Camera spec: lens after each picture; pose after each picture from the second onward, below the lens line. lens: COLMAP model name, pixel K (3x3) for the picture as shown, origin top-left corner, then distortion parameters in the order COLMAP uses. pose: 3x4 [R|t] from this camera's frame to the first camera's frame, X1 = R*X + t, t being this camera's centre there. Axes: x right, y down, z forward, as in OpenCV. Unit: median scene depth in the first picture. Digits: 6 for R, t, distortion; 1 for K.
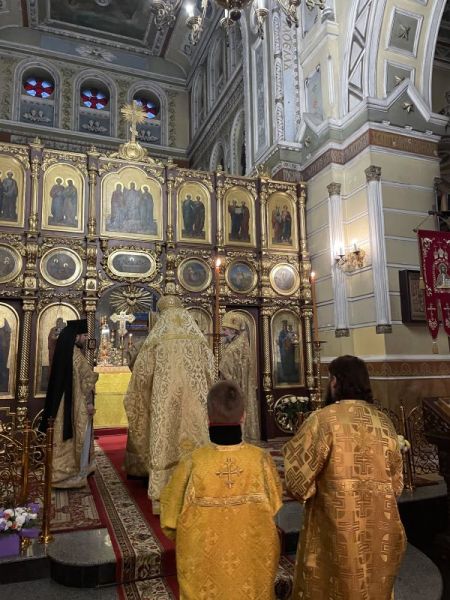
lens RADIAL K [[460.9, 0, 227.5], [0, 460.9, 298.9], [0, 0, 1]] dist [0.086088, -0.114781]
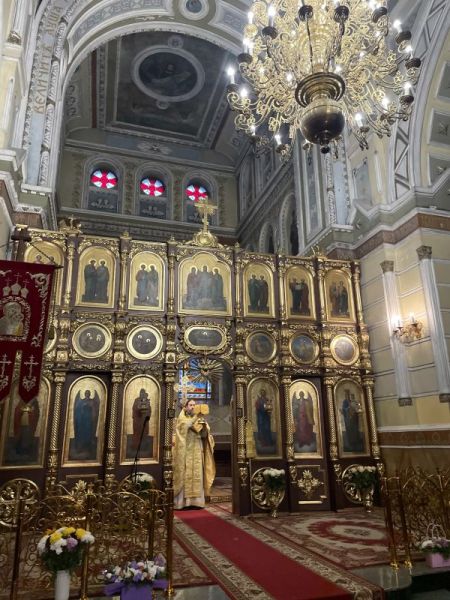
lens RADIAL K [[460.9, 0, 235.2], [0, 460.9, 297.7], [0, 0, 1]] dist [0.086088, -0.114781]
pose [[0.997994, -0.019966, -0.060081, -0.063663], [0.010927, 0.989052, -0.147165, -0.007656], [0.062362, 0.146213, 0.987285, -0.086304]]
